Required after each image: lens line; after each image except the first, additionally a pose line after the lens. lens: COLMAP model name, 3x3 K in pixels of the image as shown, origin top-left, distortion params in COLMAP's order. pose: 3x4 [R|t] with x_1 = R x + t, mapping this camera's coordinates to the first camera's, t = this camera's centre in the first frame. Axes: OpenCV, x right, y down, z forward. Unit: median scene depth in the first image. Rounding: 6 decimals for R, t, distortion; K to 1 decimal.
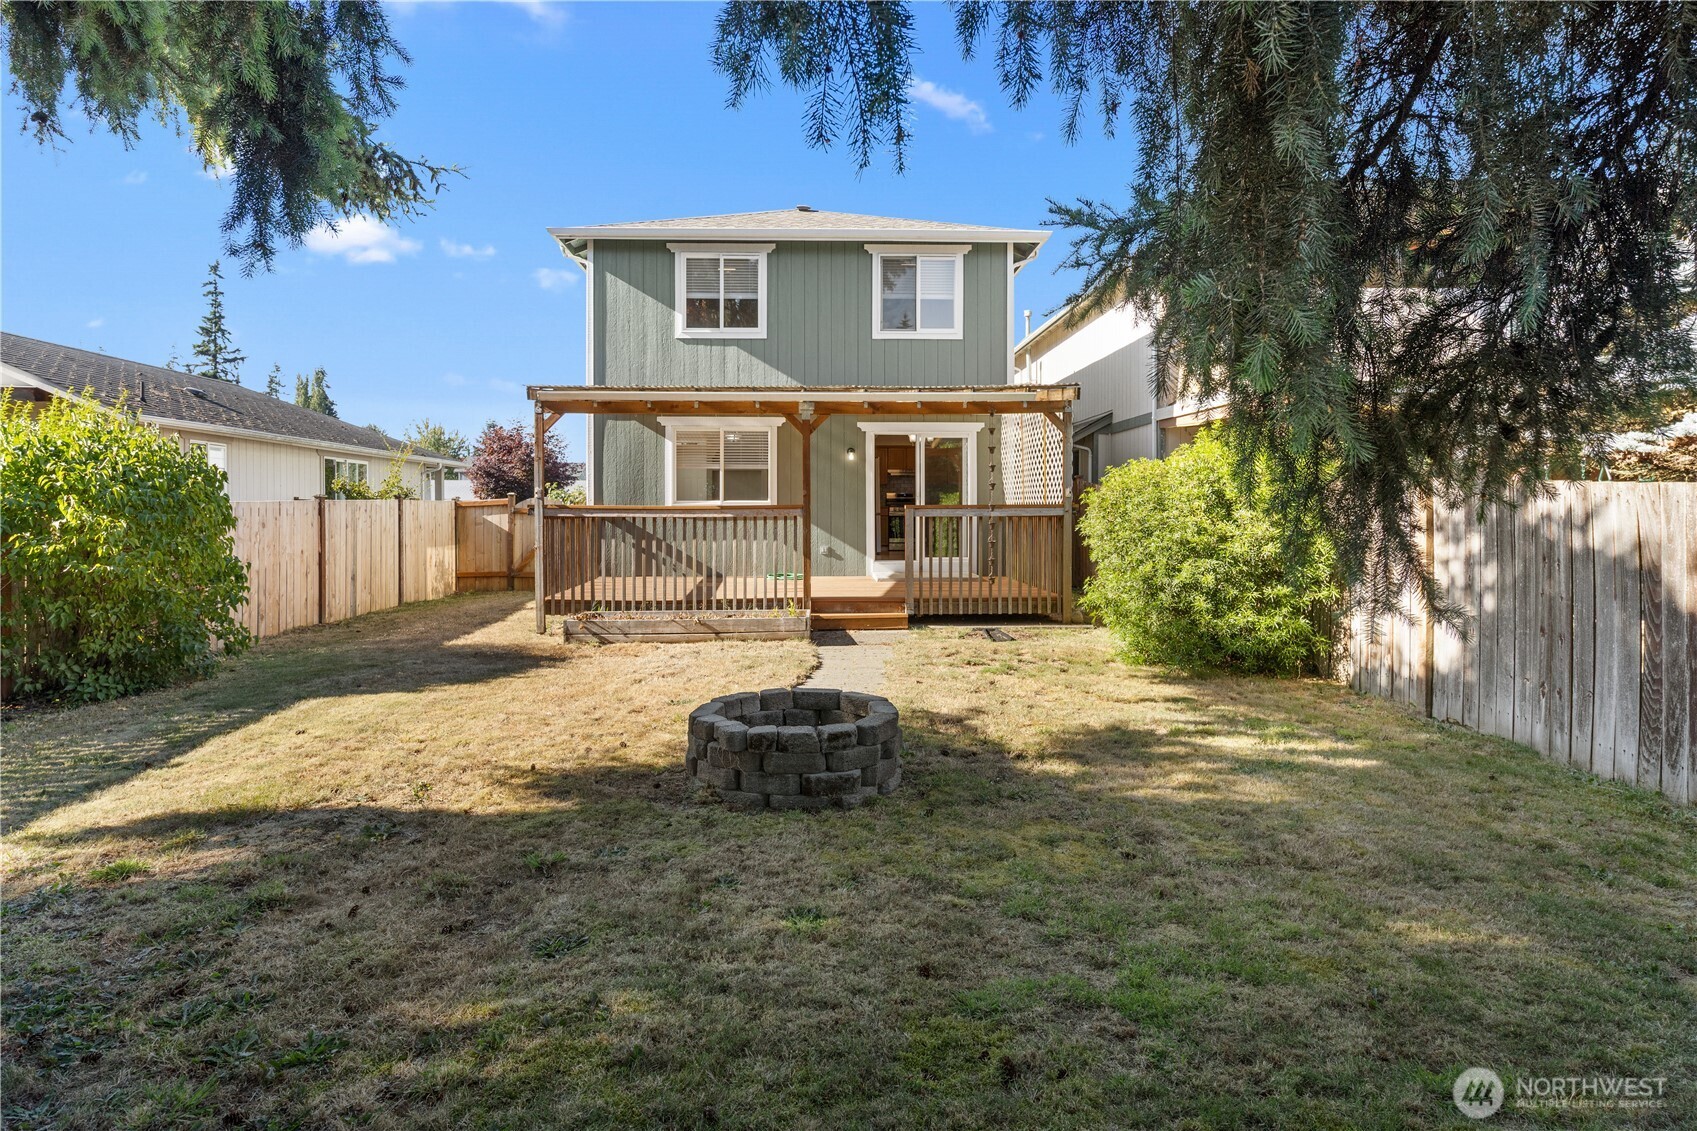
lens RADIAL K [[937.8, 0, 863.6], [0, 937.8, 530.5], [0, 0, 1]] dist [0.004532, 0.000479]
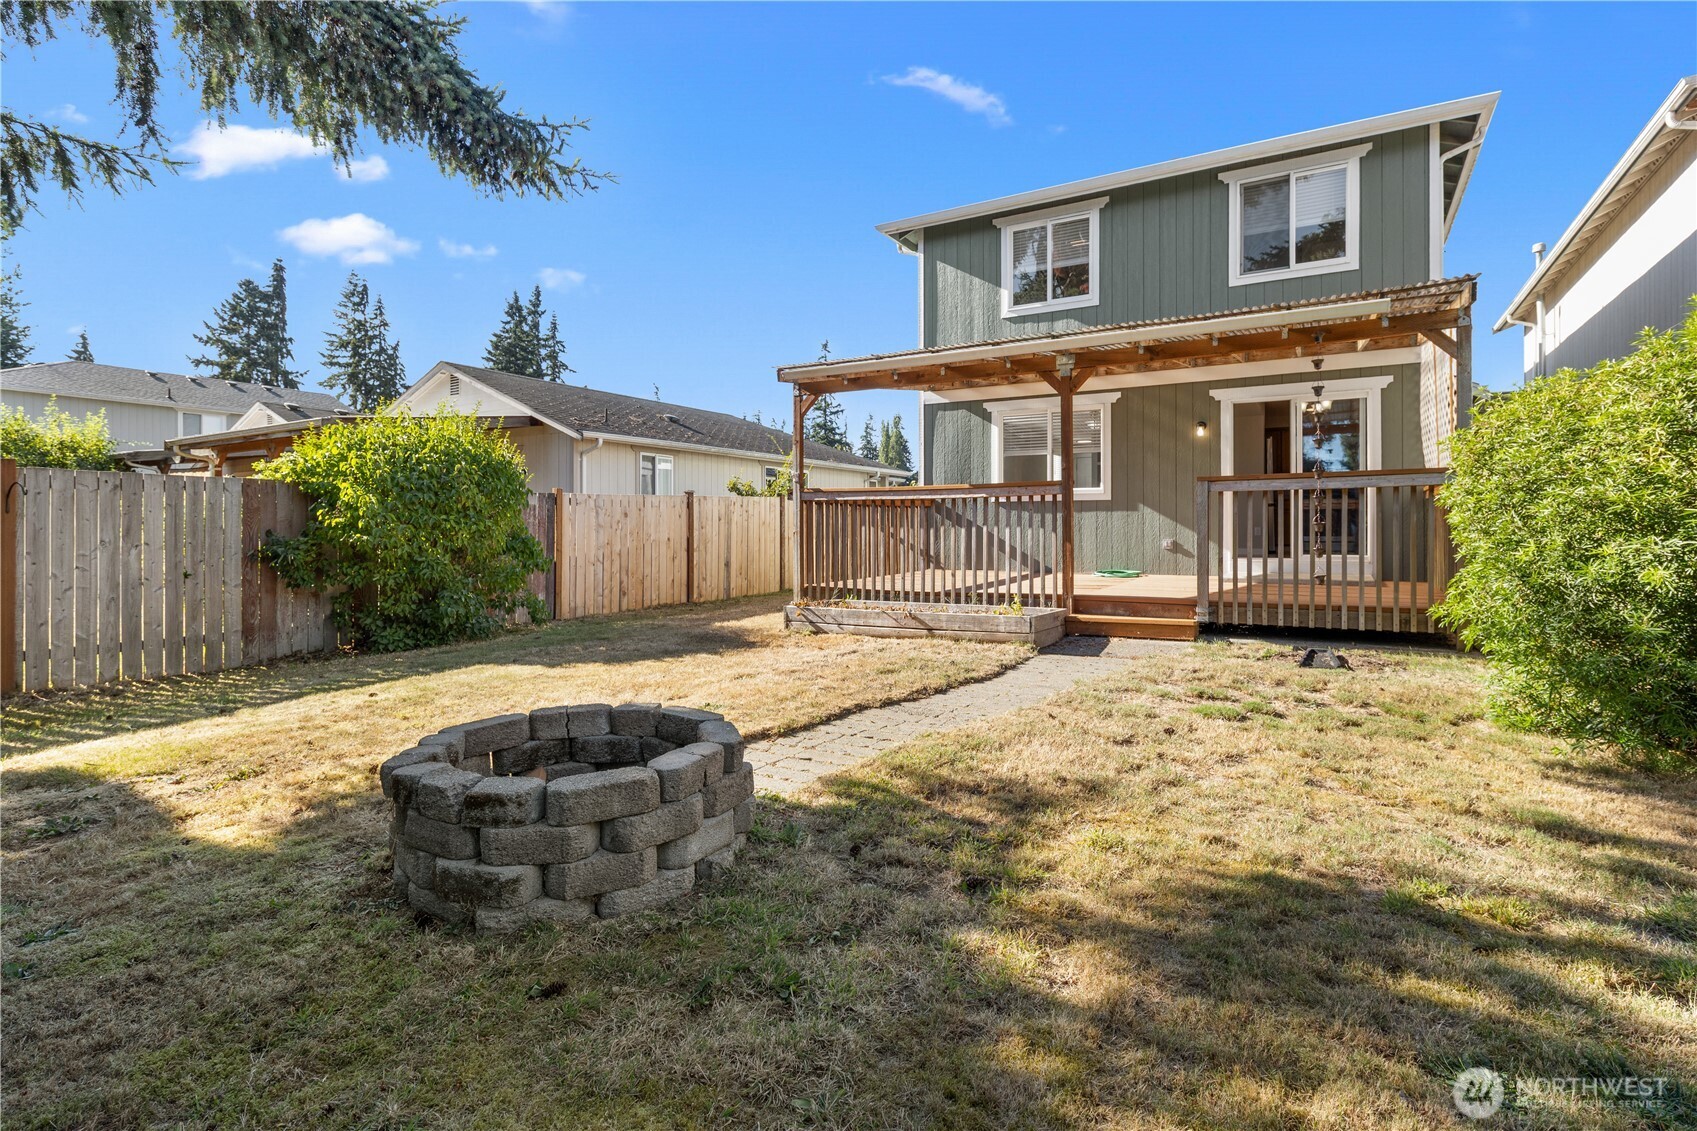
lens RADIAL K [[857.8, 0, 831.1], [0, 857.8, 530.3], [0, 0, 1]] dist [0.004361, 0.003995]
pose [[0.846846, 0.000086, -0.531839, 0.116595], [-0.004984, 0.999957, -0.007775, 0.016390], [0.531815, 0.009235, 0.846810, 0.185174]]
